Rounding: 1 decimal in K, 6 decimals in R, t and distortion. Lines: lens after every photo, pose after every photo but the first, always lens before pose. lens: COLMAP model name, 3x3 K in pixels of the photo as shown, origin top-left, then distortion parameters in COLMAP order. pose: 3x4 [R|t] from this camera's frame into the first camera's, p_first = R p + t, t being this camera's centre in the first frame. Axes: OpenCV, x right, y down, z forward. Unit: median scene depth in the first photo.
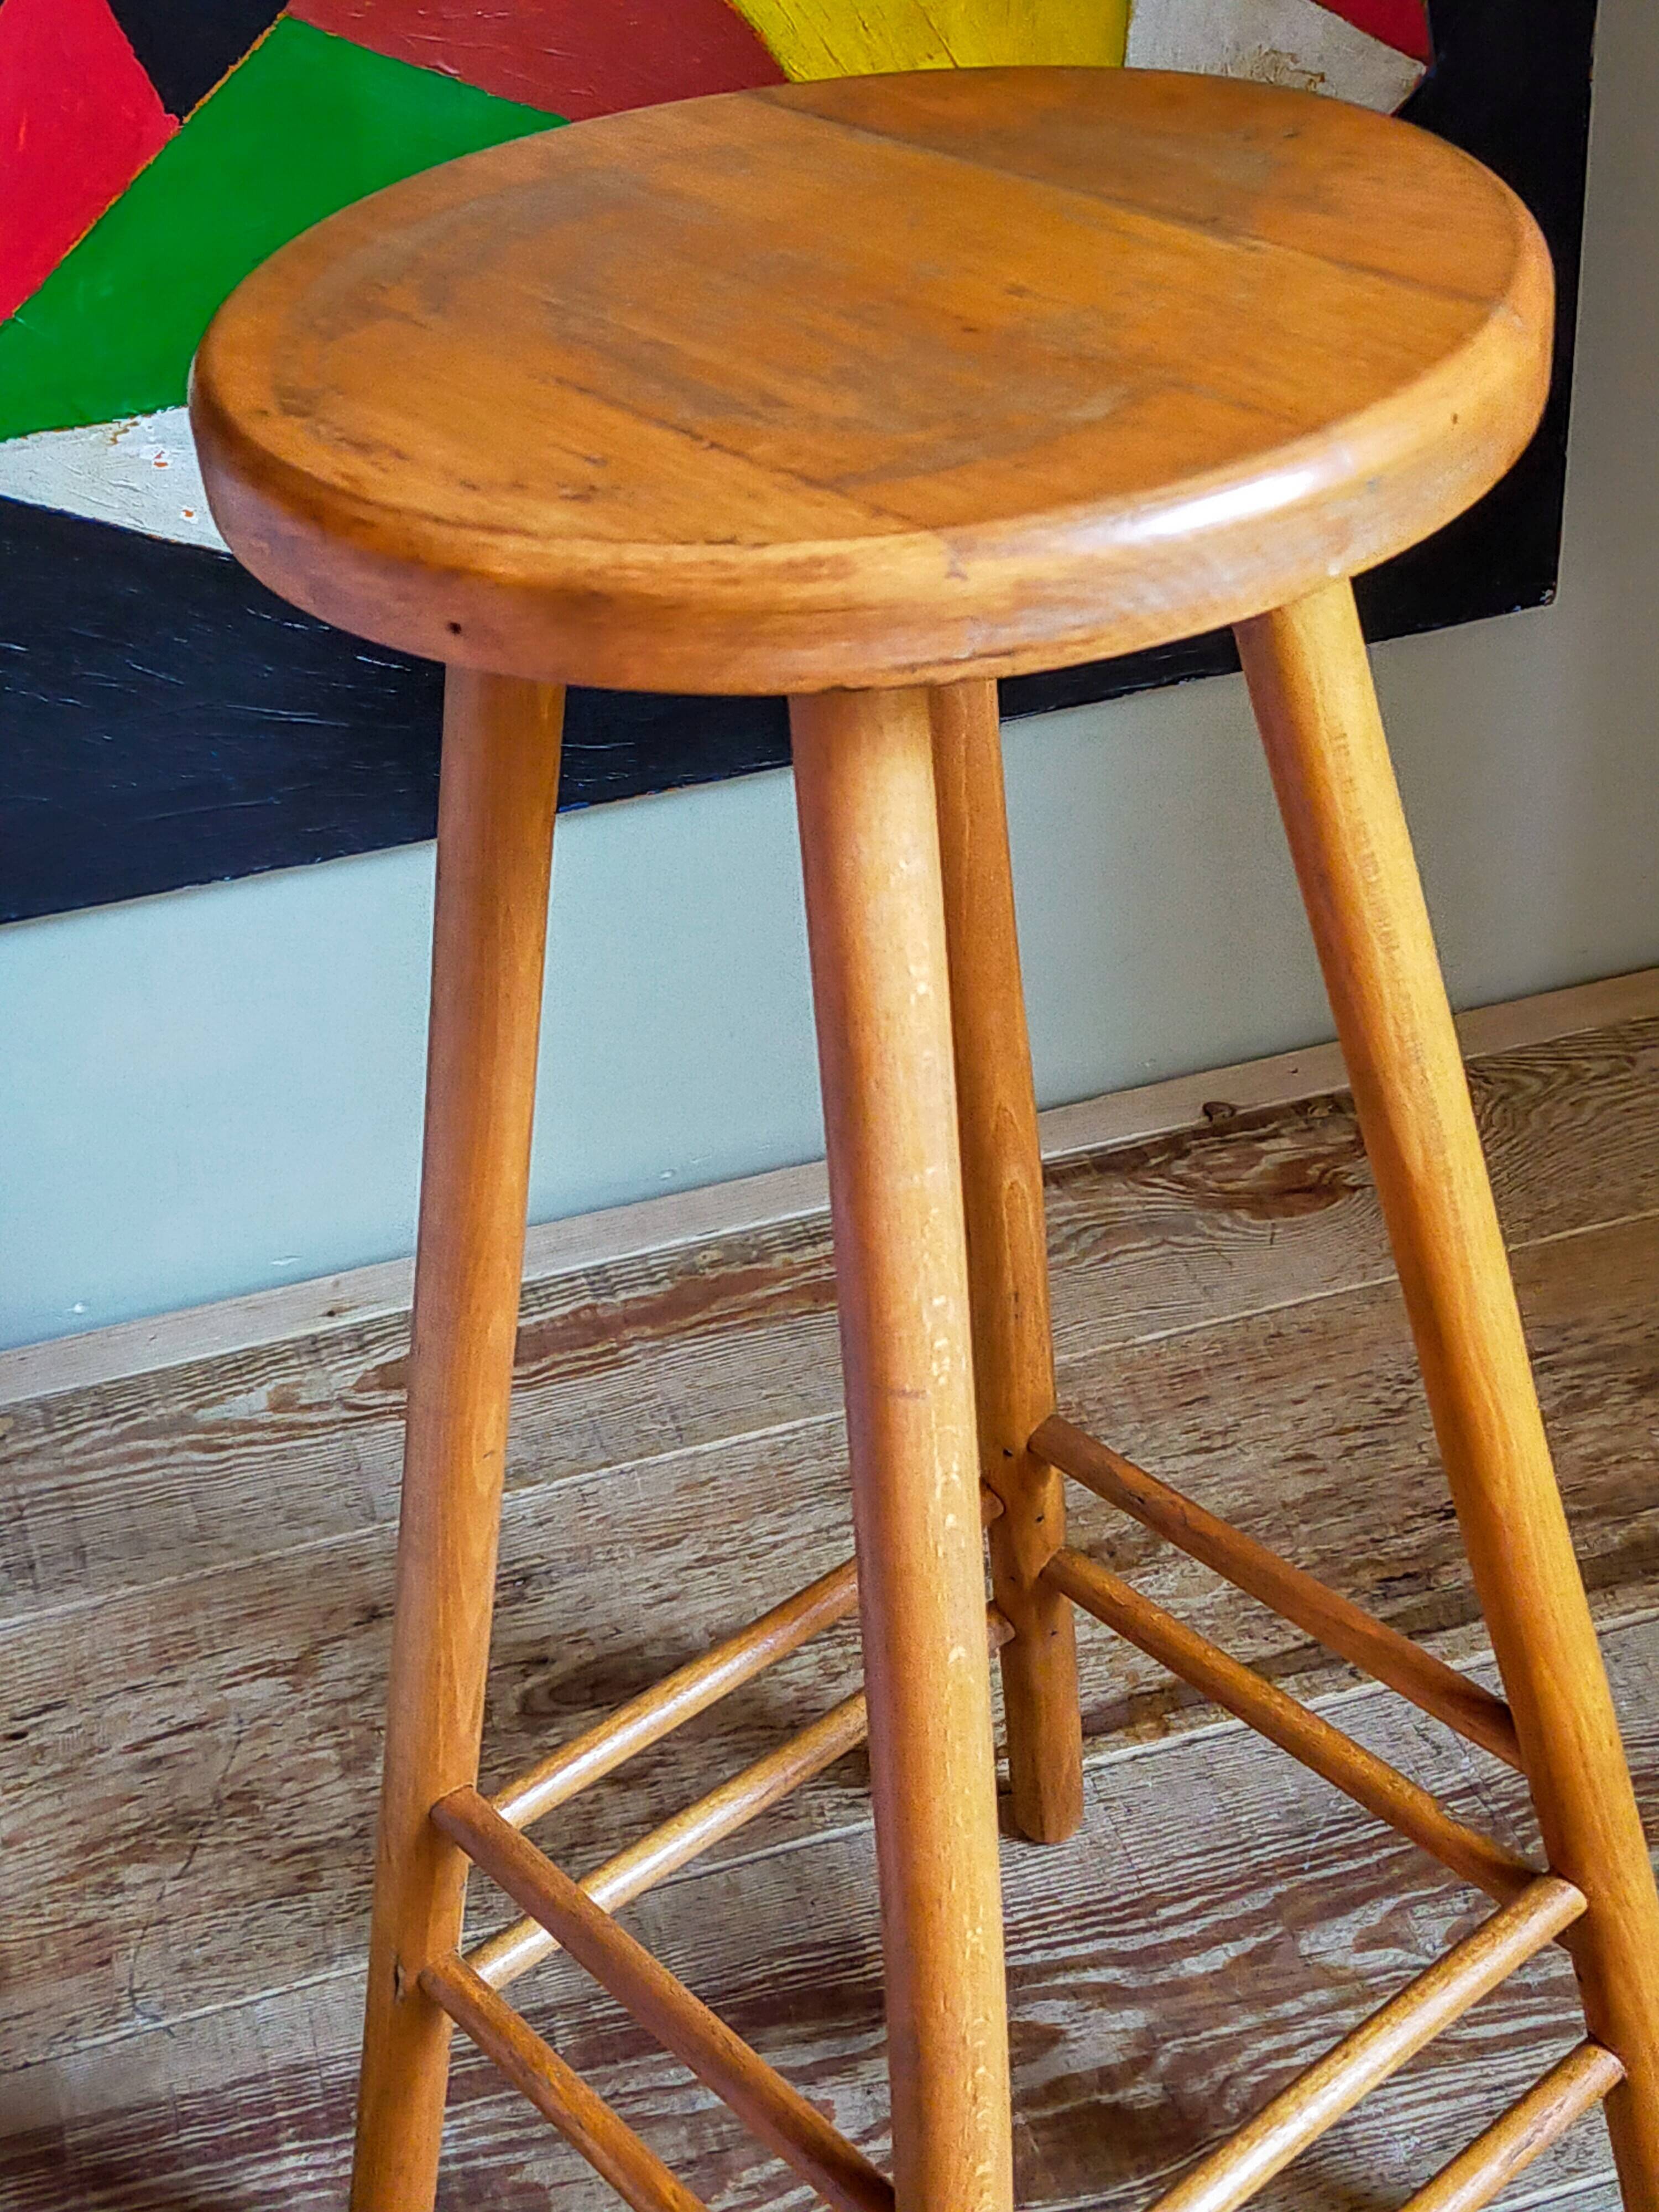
lens RADIAL K [[3345.9, 0, 833.0], [0, 3345.9, 1099.4], [0, 0, 1]] dist [0.094285, 0.000000]
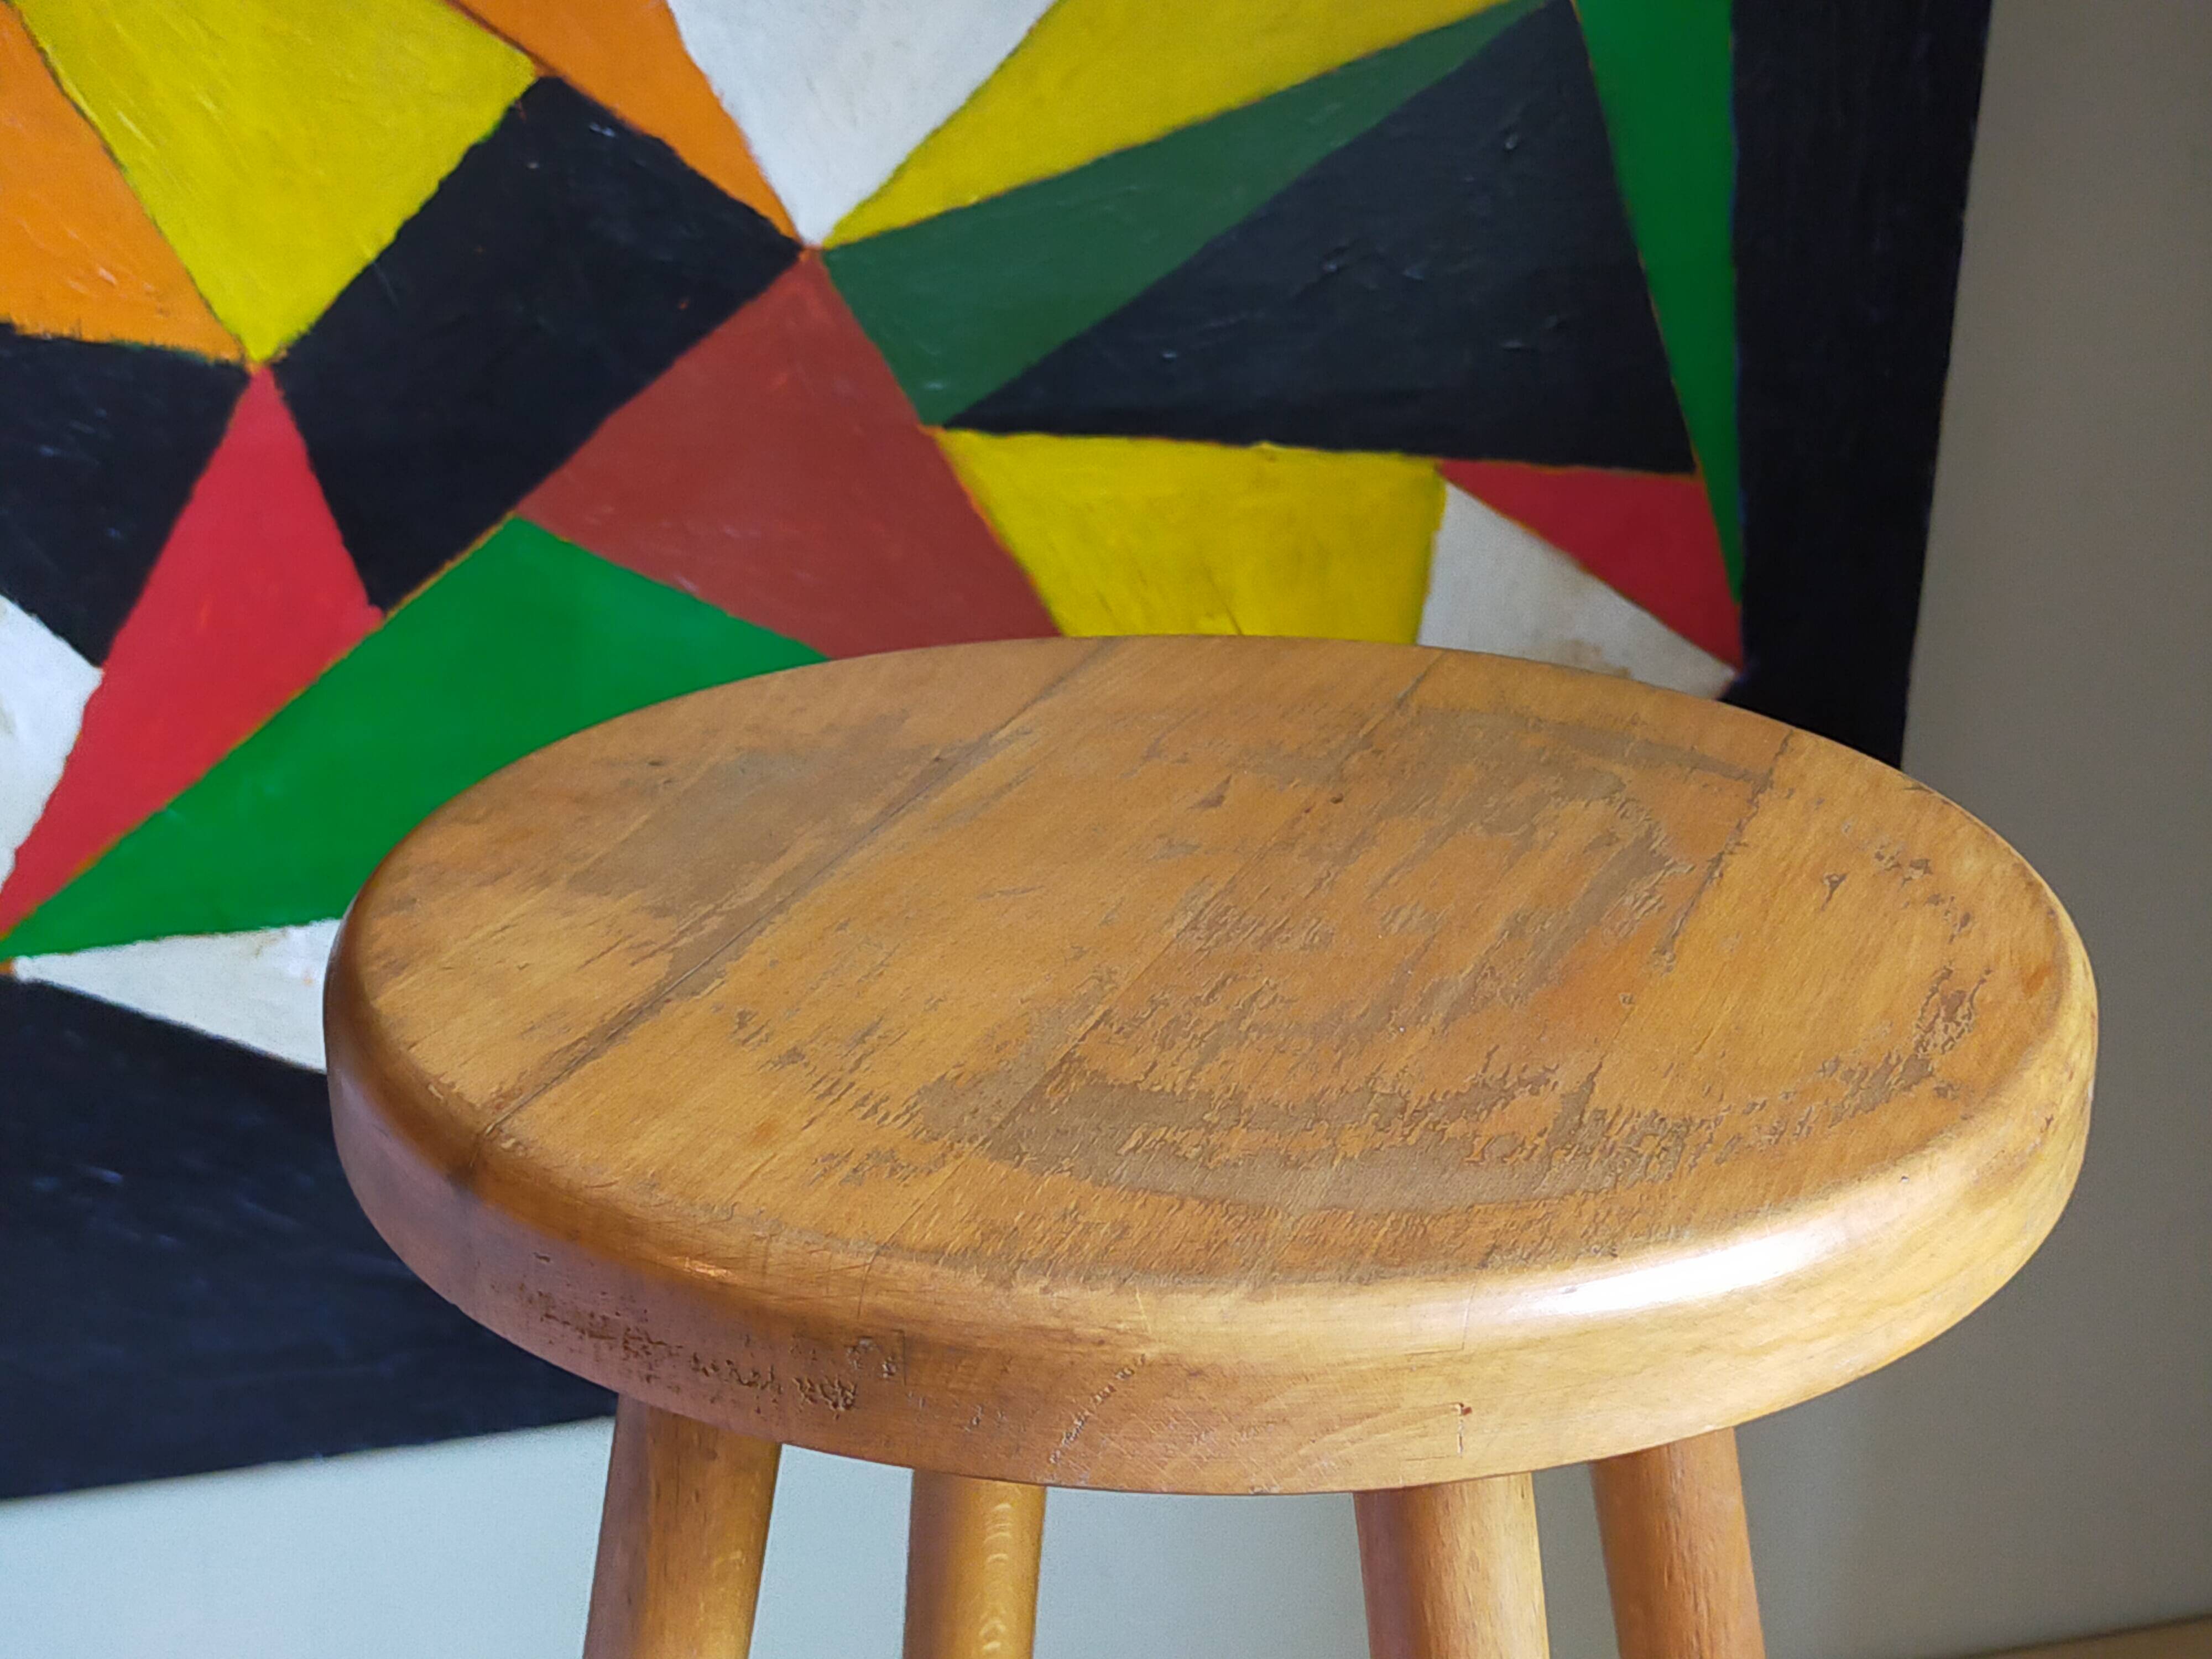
lens RADIAL K [[3345.9, 0, 1094.3], [0, 3345.9, 810.1], [0, 0, 1]] dist [0.094285, 0.000000]
pose [[0.996022, 0.082599, 0.033423, -0.028685], [-0.072361, 0.968681, -0.237529, -0.038519], [-0.051996, 0.234166, 0.970805, 0.129193]]
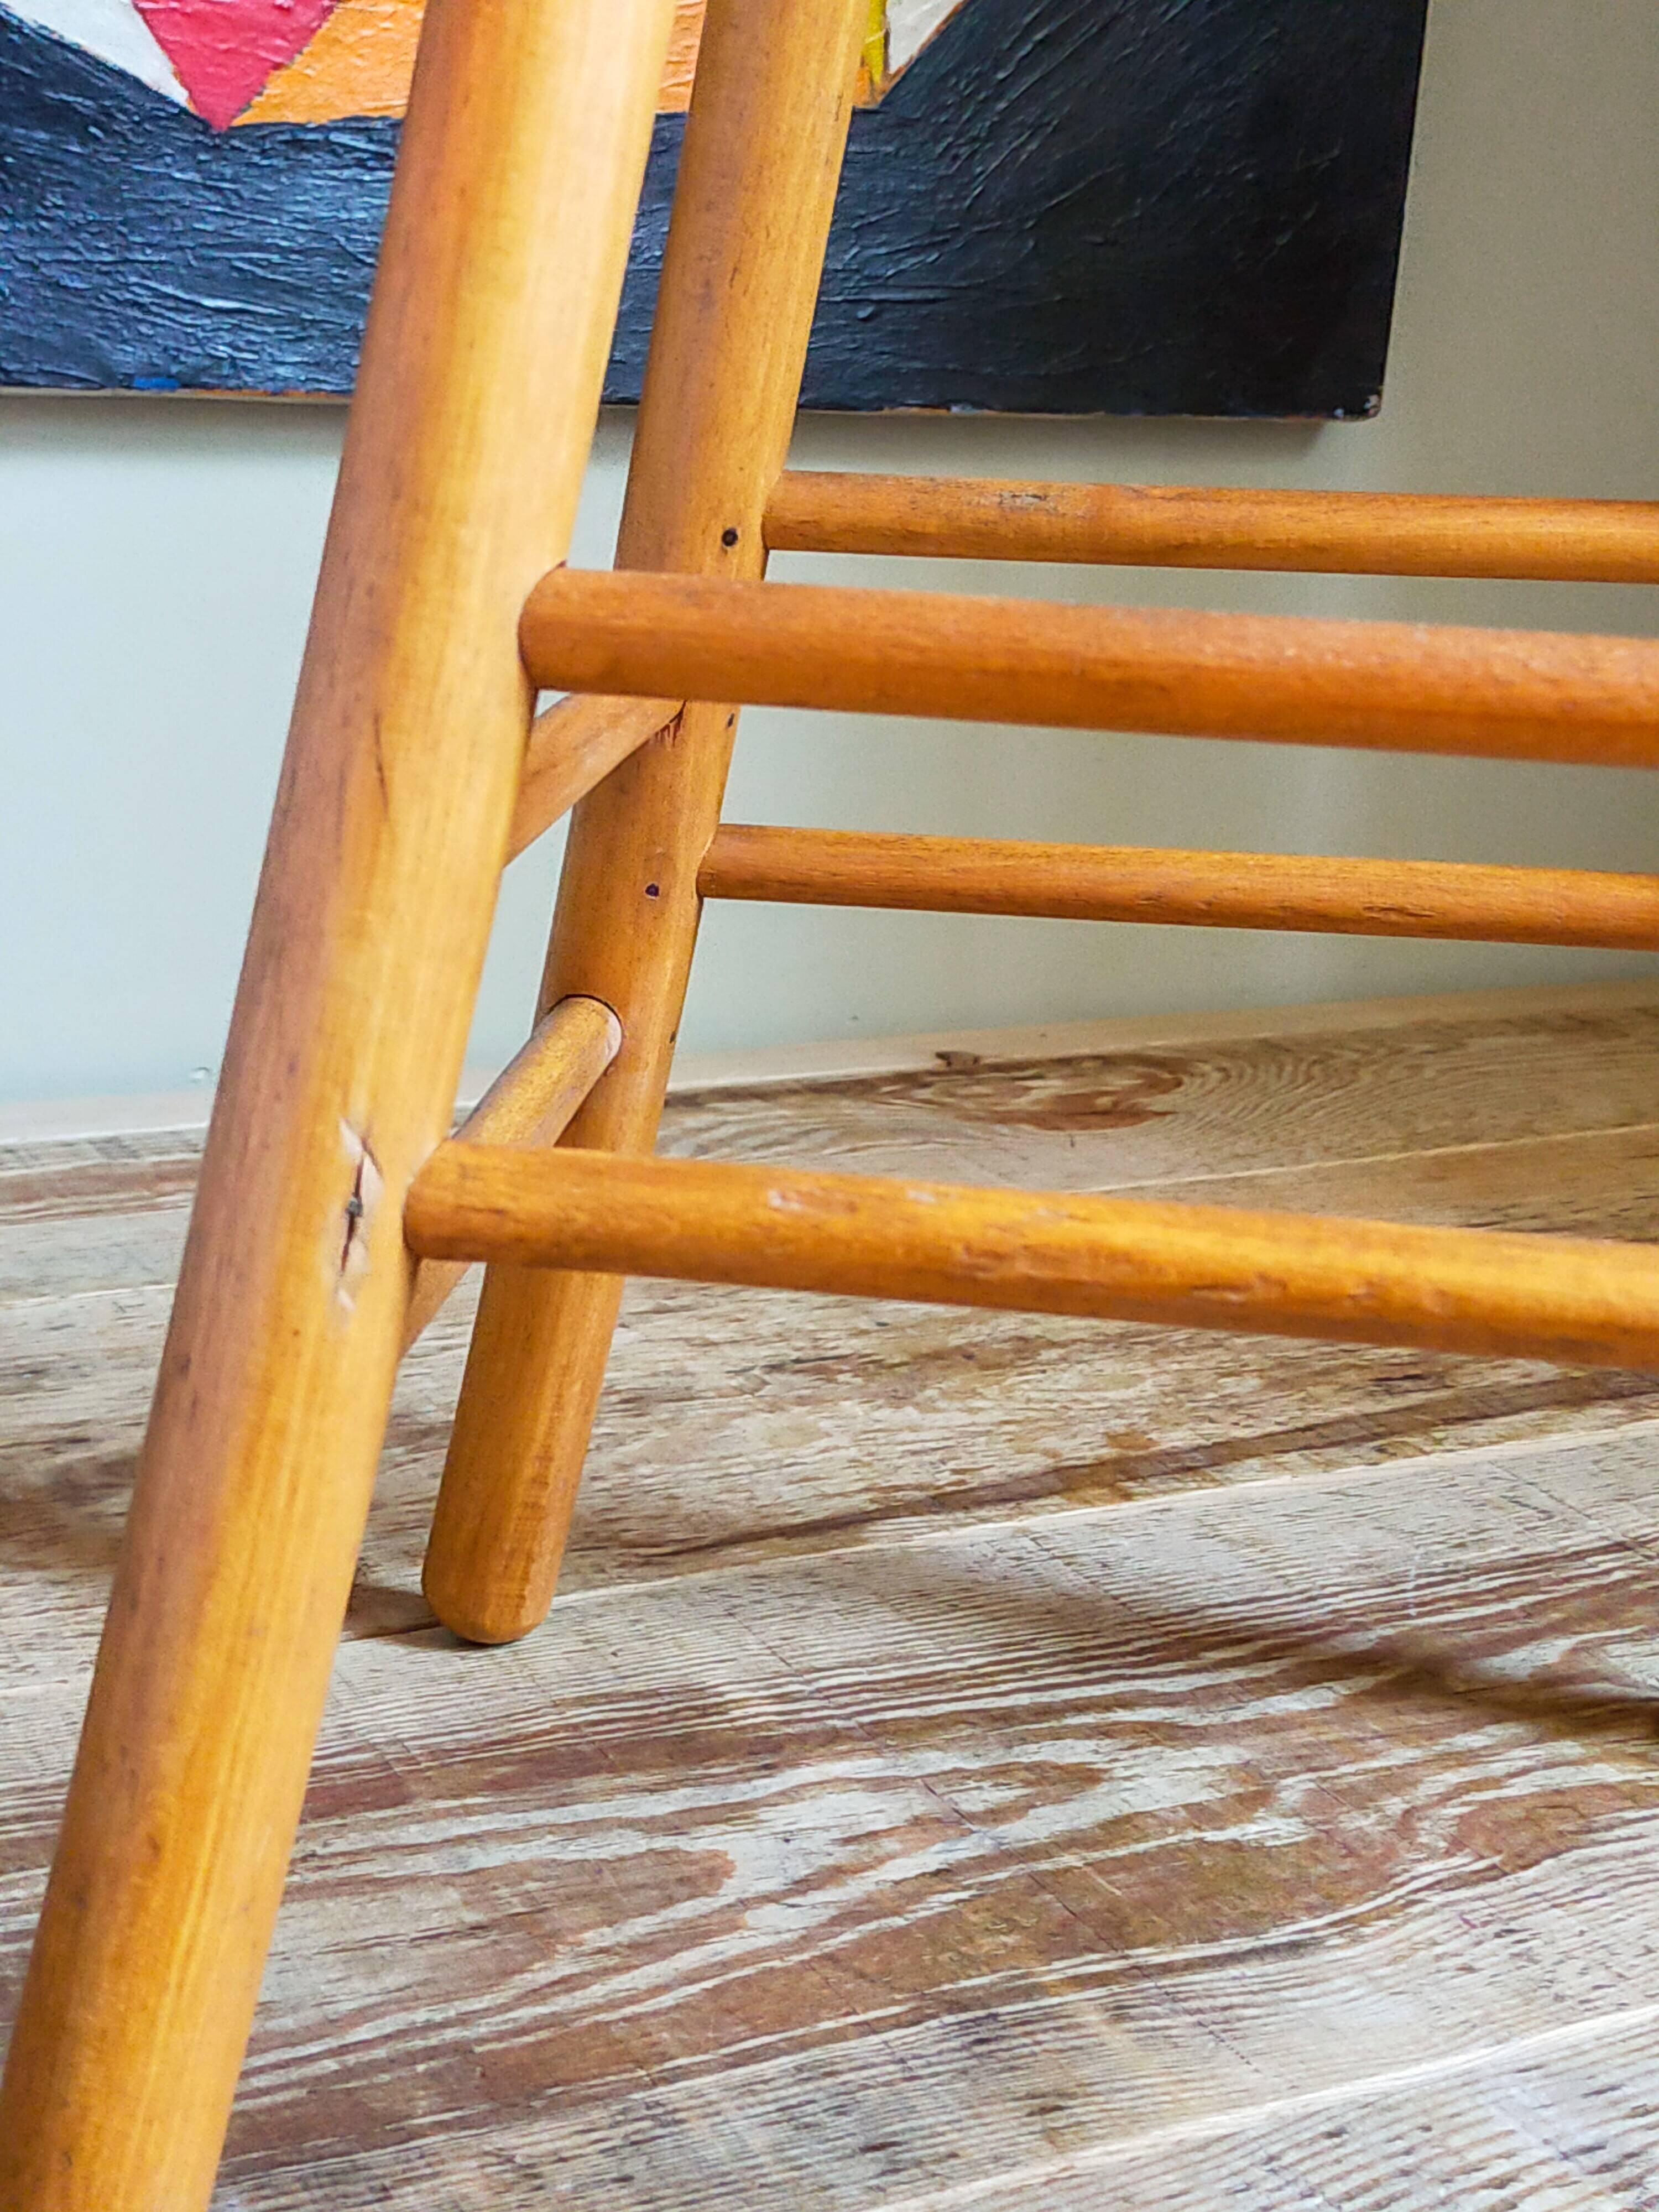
lens RADIAL K [[3345.9, 0, 832.9], [0, 3345.9, 1097.9], [0, 0, 1]] dist [0.094285, 0.000000]
pose [[0.969115, 0.073309, 0.235462, -0.104565], [0.011345, 0.940529, -0.339523, 0.321941], [-0.246349, 0.331708, 0.910649, 0.407811]]
